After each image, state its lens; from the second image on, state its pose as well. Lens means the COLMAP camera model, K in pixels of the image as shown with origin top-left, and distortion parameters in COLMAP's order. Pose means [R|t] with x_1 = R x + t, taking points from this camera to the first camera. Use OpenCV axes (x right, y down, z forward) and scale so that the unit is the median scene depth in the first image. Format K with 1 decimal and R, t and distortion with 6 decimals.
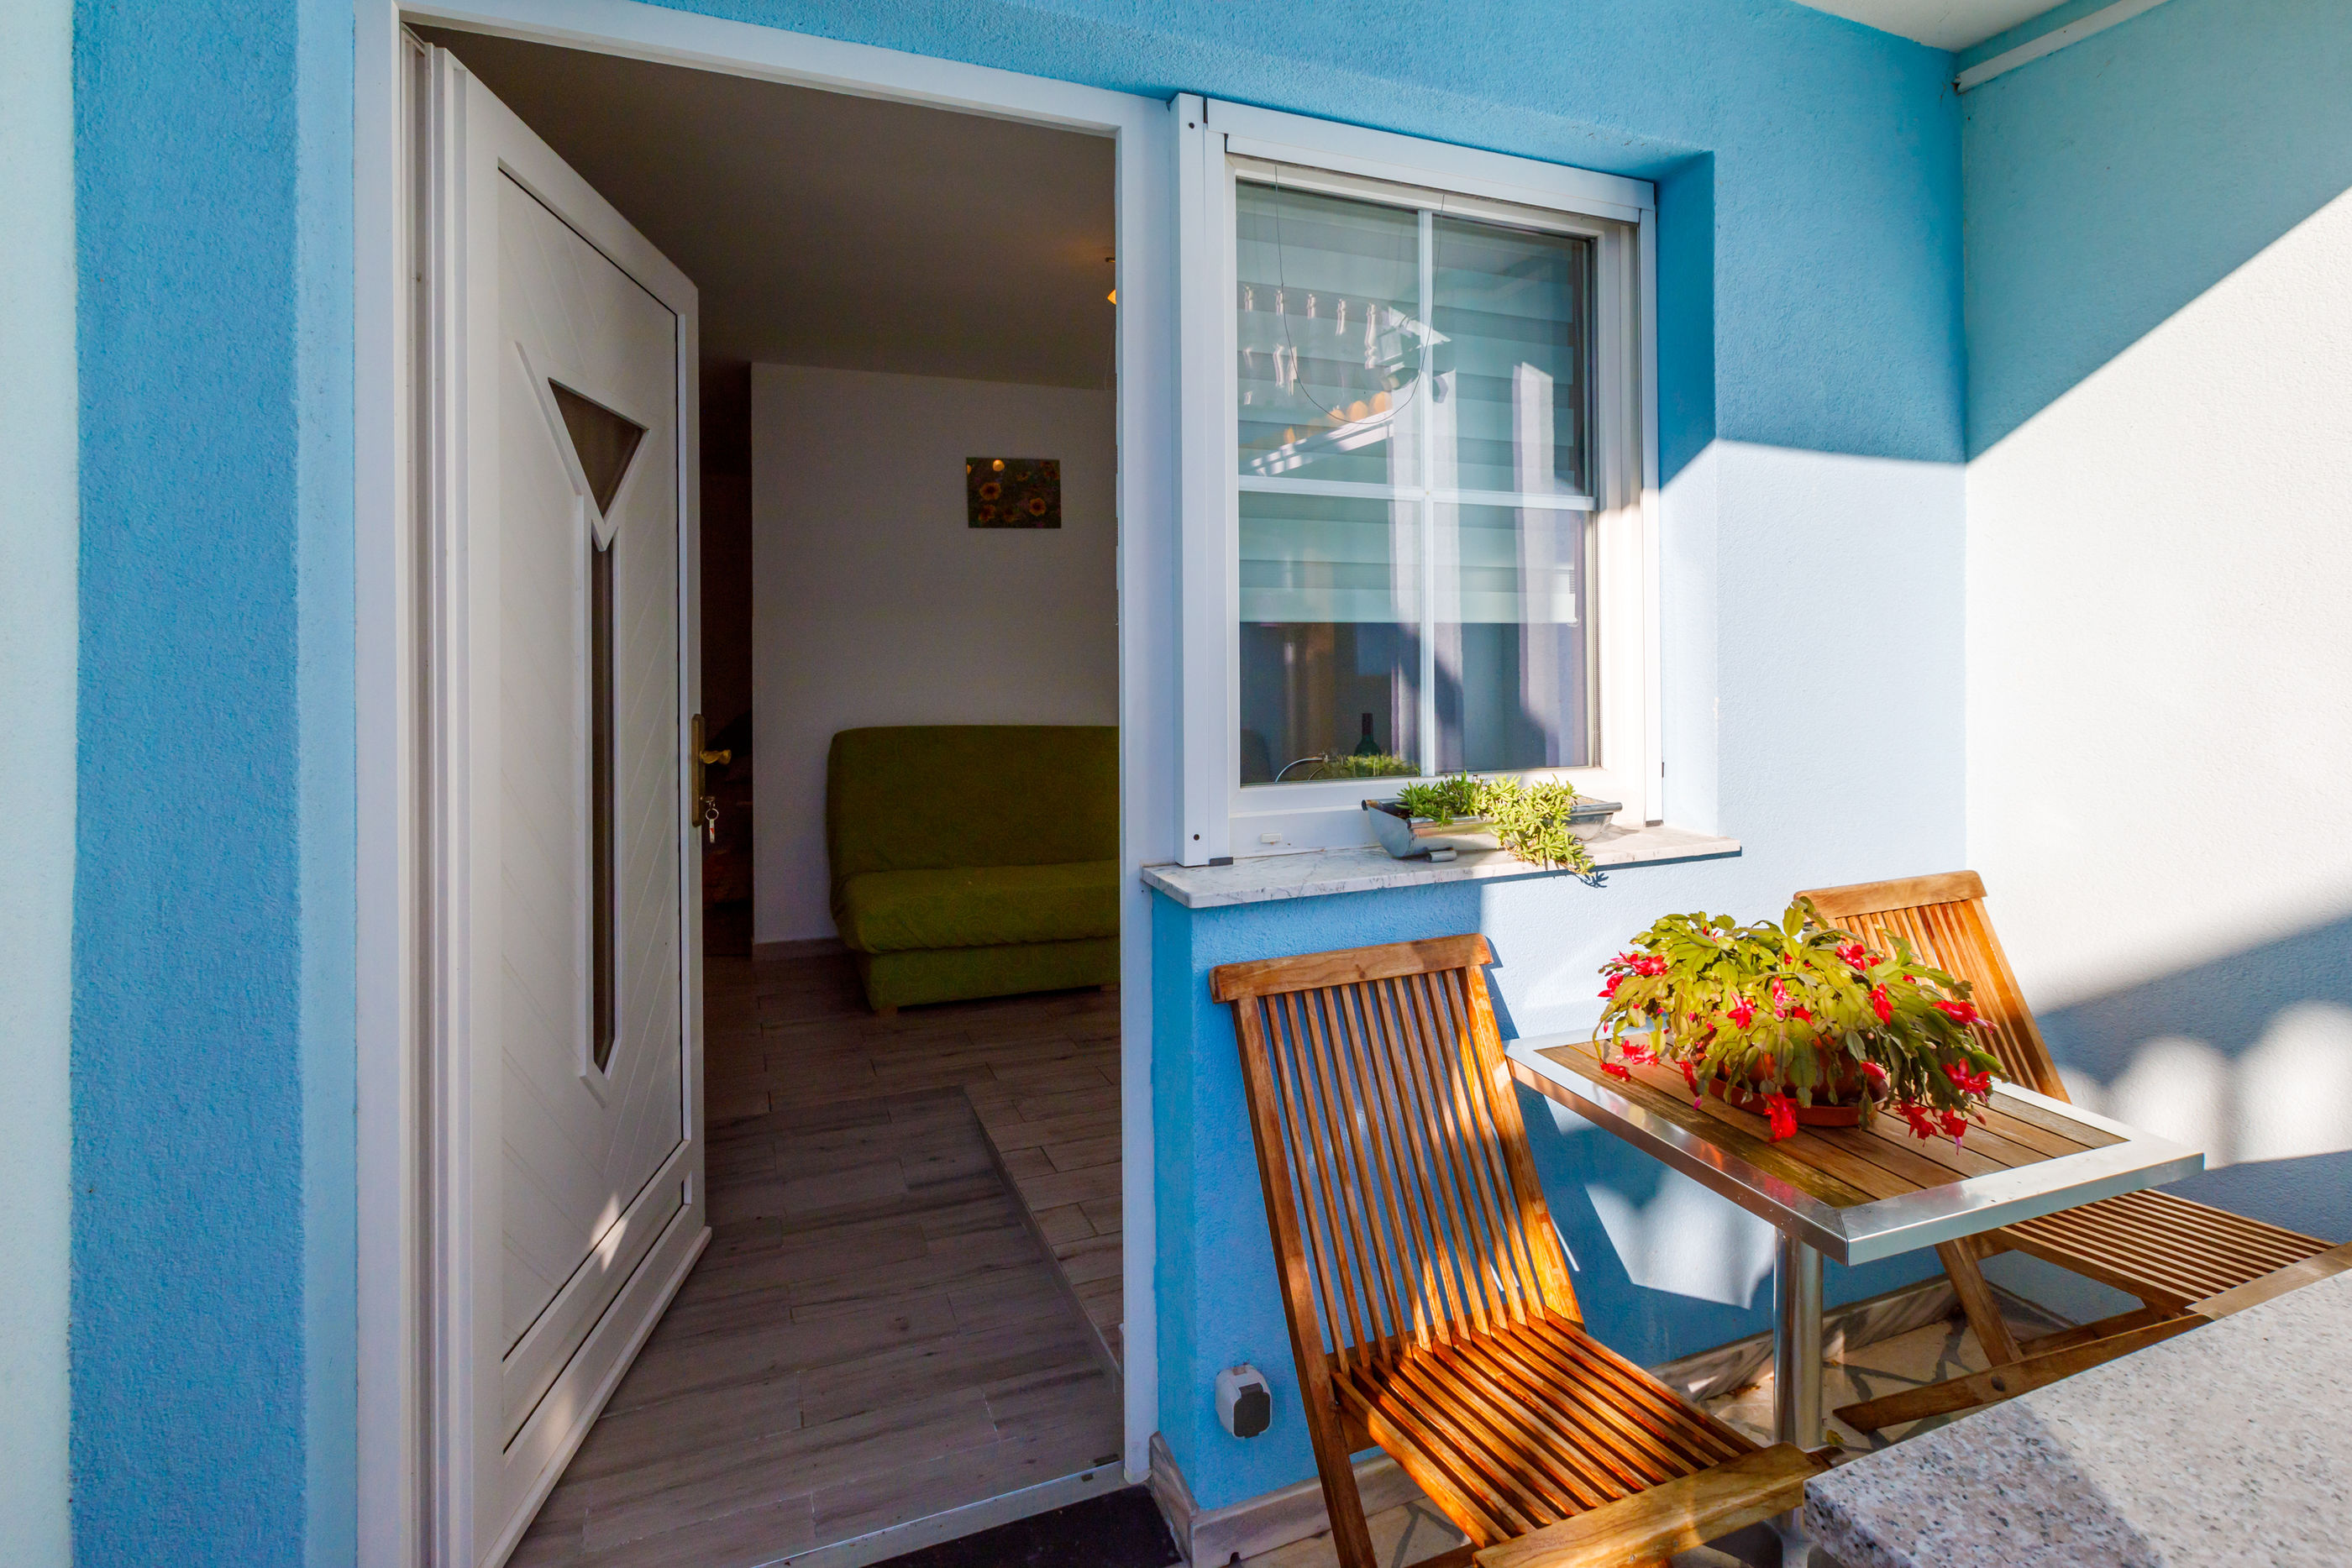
lens RADIAL K [[1087.2, 0, 1171.7], [0, 1087.2, 638.3], [0, 0, 1]] dist [-0.000475, 0.000042]
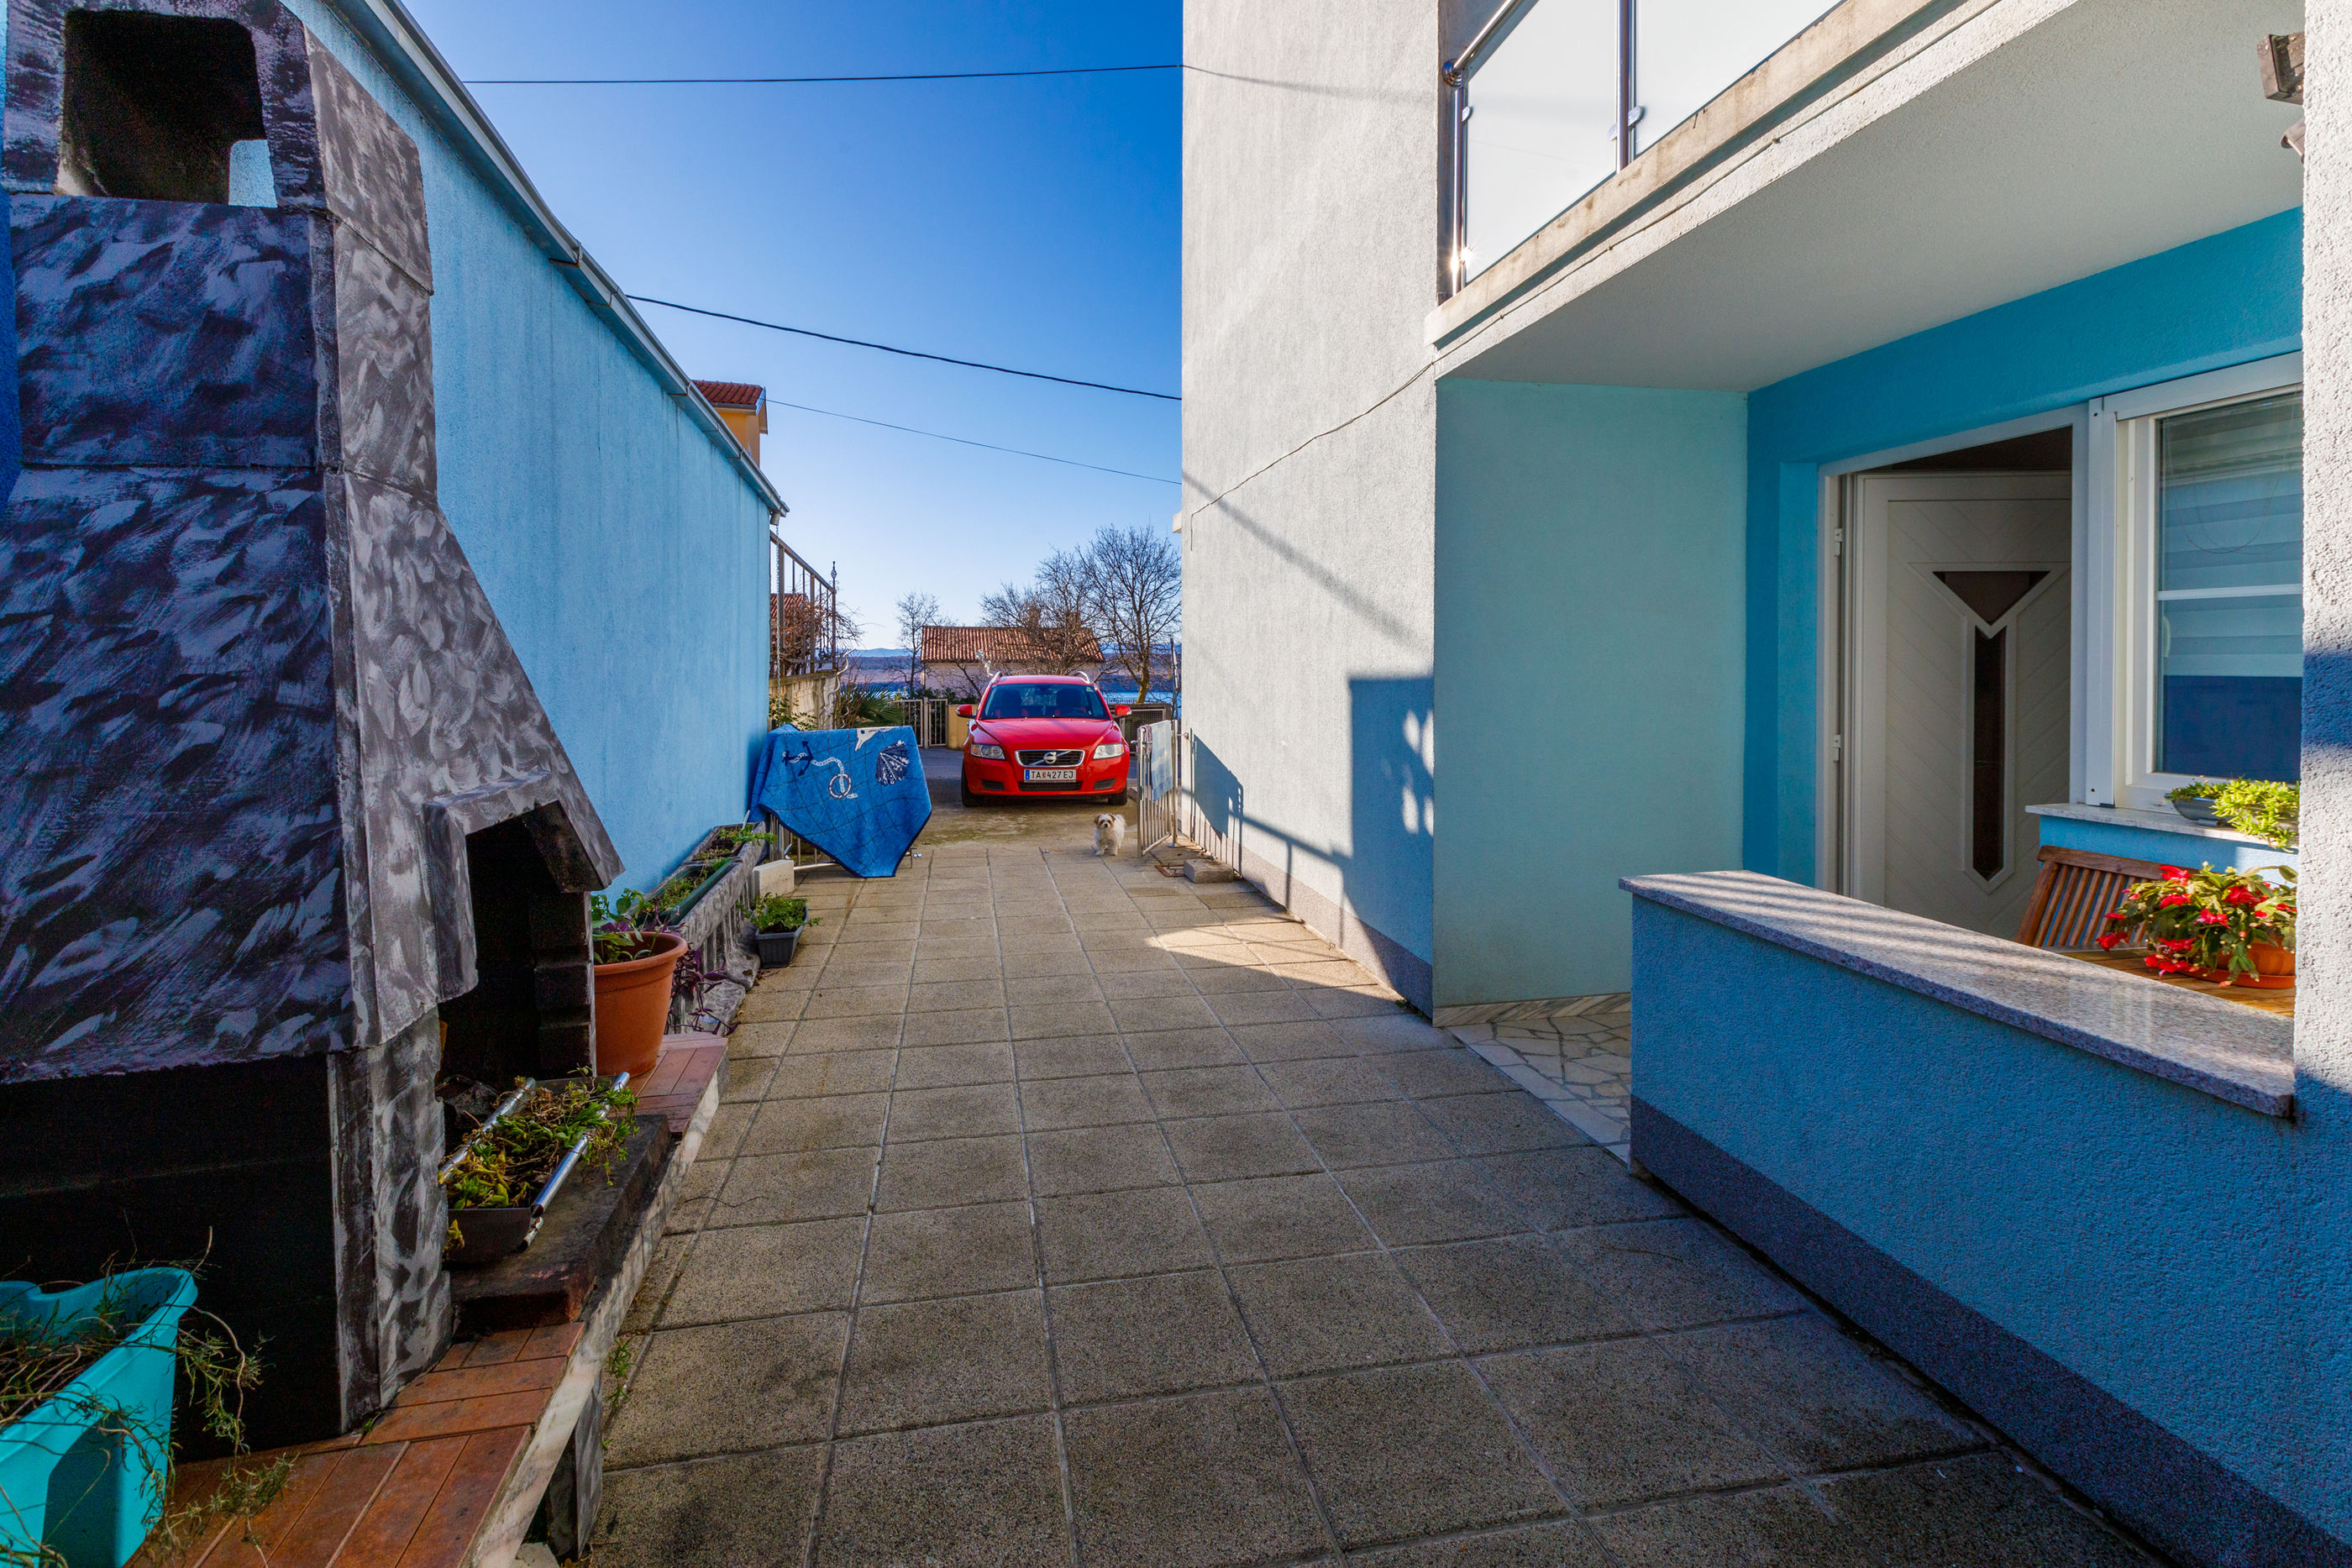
lens RADIAL K [[1111.2, 0, 1179.1], [0, 1111.2, 673.4], [0, 0, 1]] dist [-0.000257, 0.000014]
pose [[-0.167992, 0.014554, -0.985681, 2.143219], [0.004248, 0.999892, 0.014040, -0.053101], [0.985779, -0.001829, -0.168036, -0.237278]]
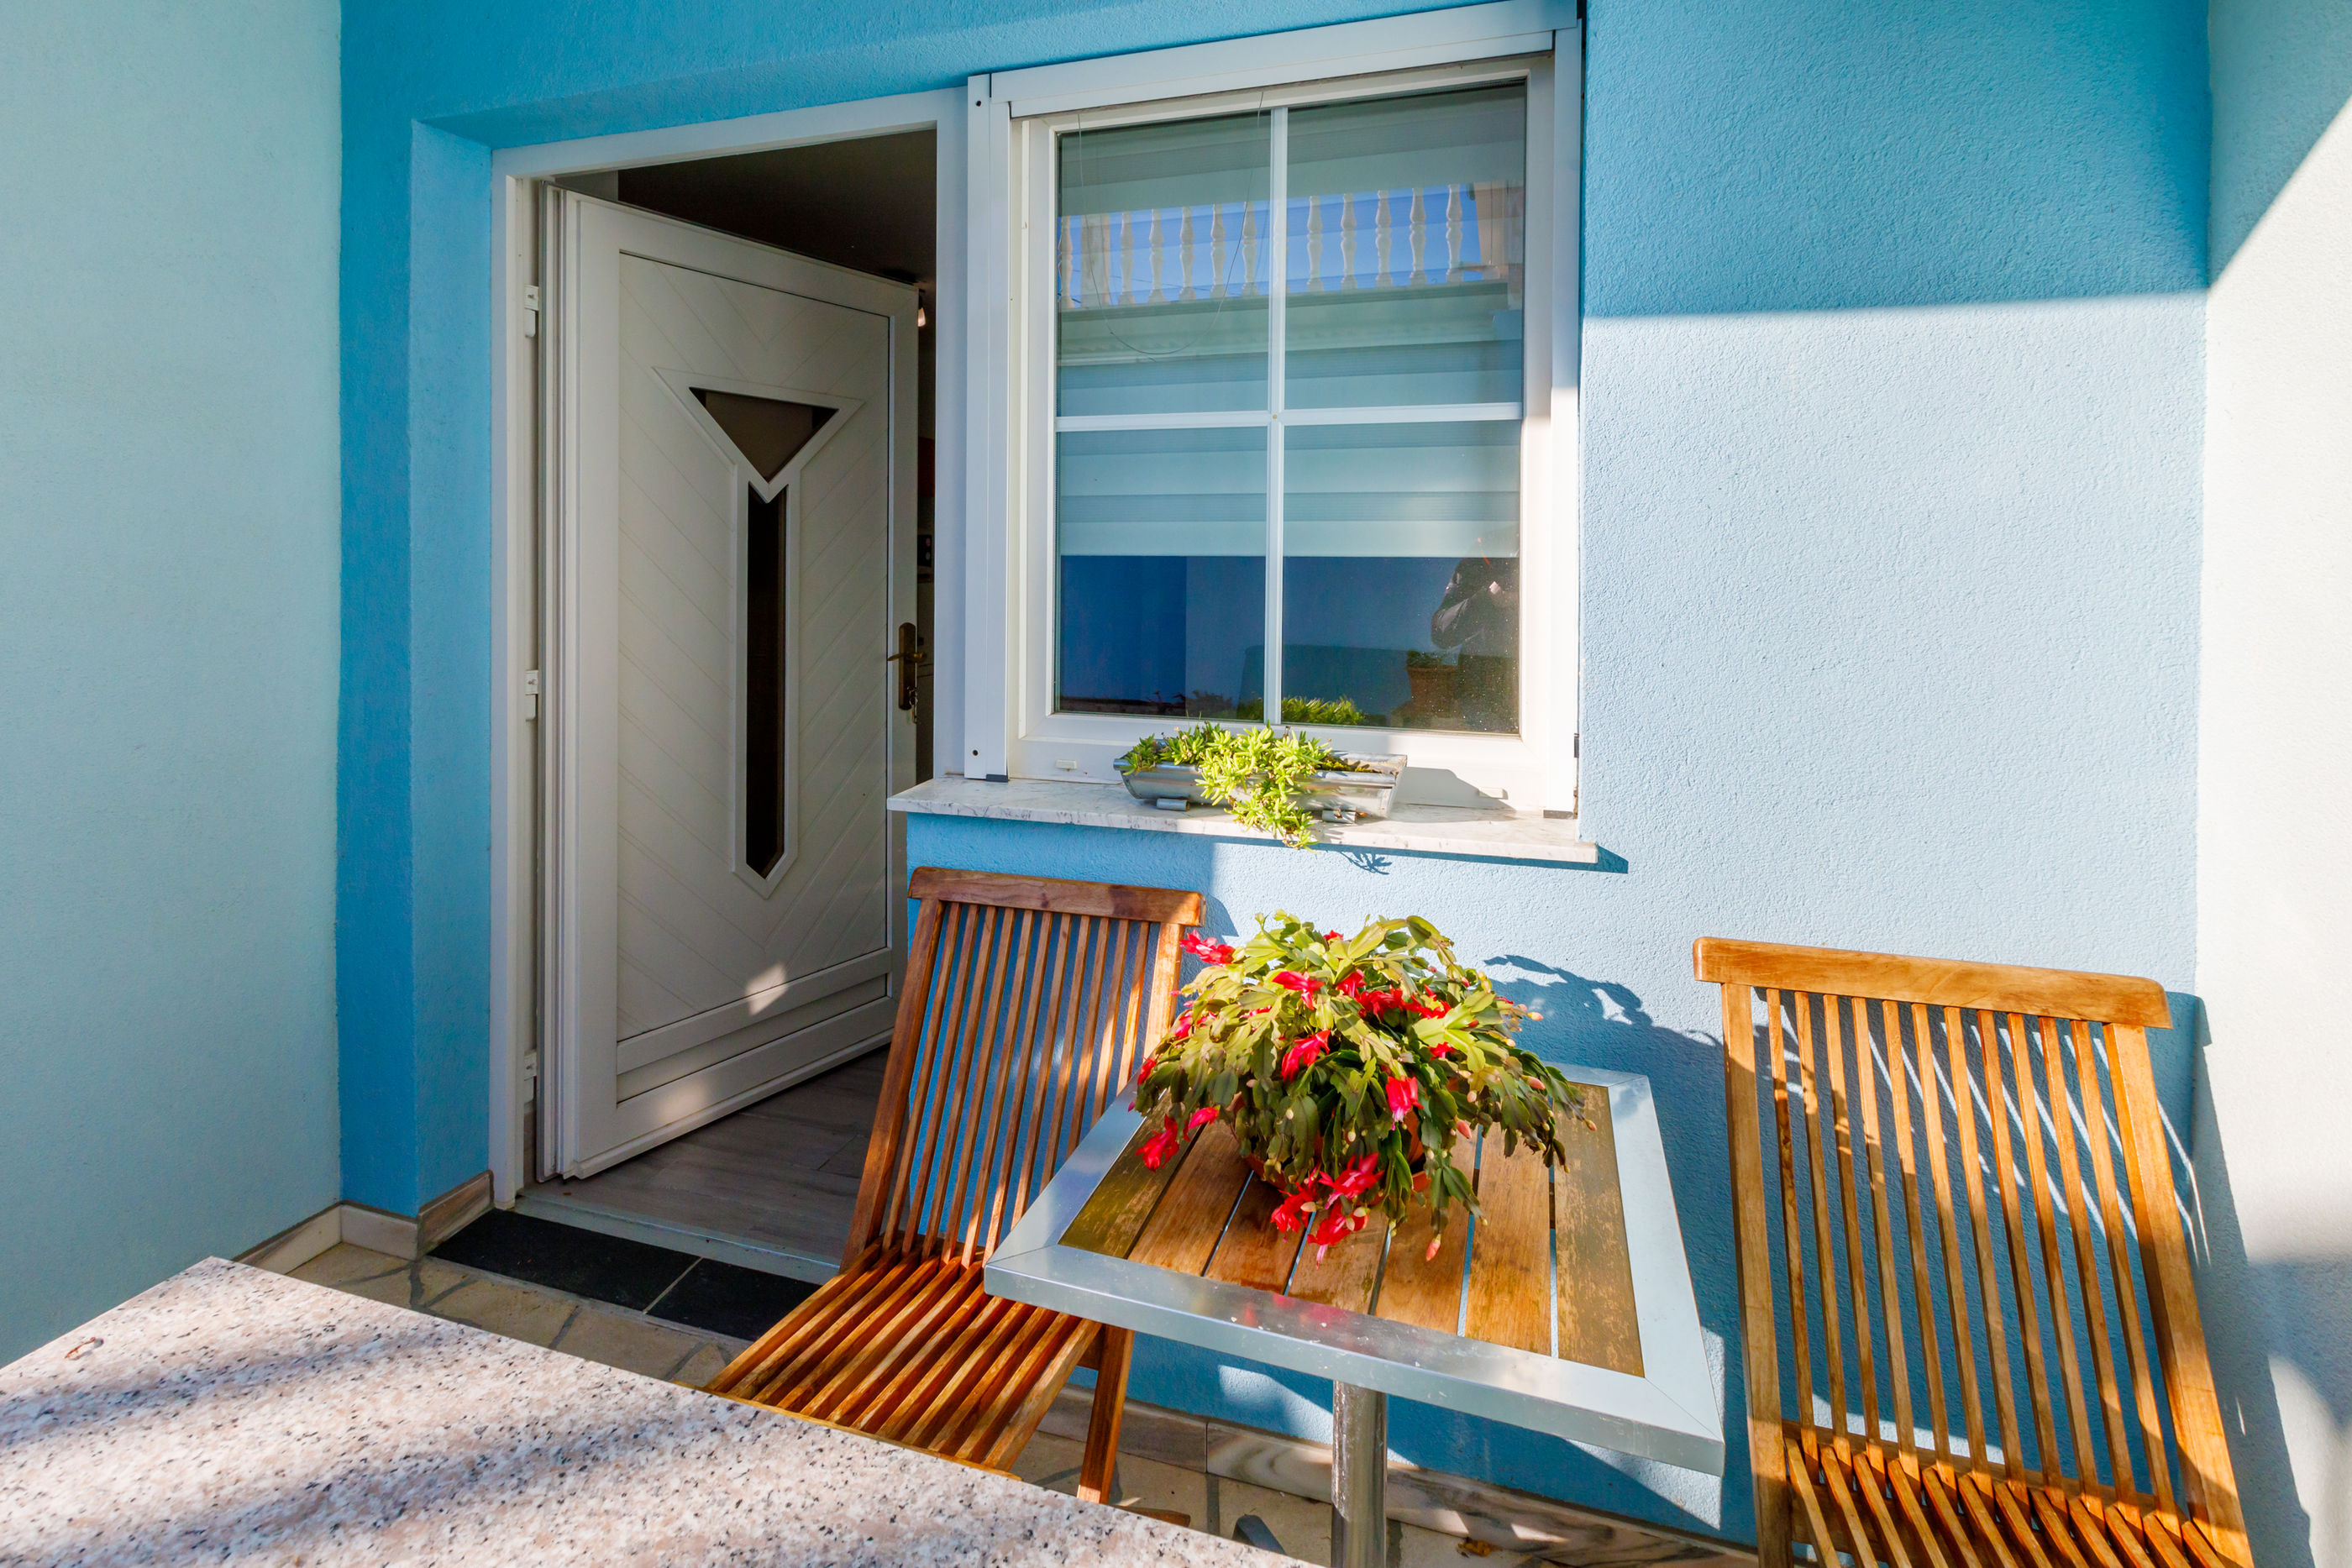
lens RADIAL K [[1084.9, 0, 1181.6], [0, 1084.9, 566.5], [0, 0, 1]] dist [0.002470, 0.000084]
pose [[0.787539, 0.012400, -0.616140, 0.842871], [-0.005267, 0.999896, 0.013391, -0.021359], [0.616242, -0.007301, 0.787523, 0.258196]]
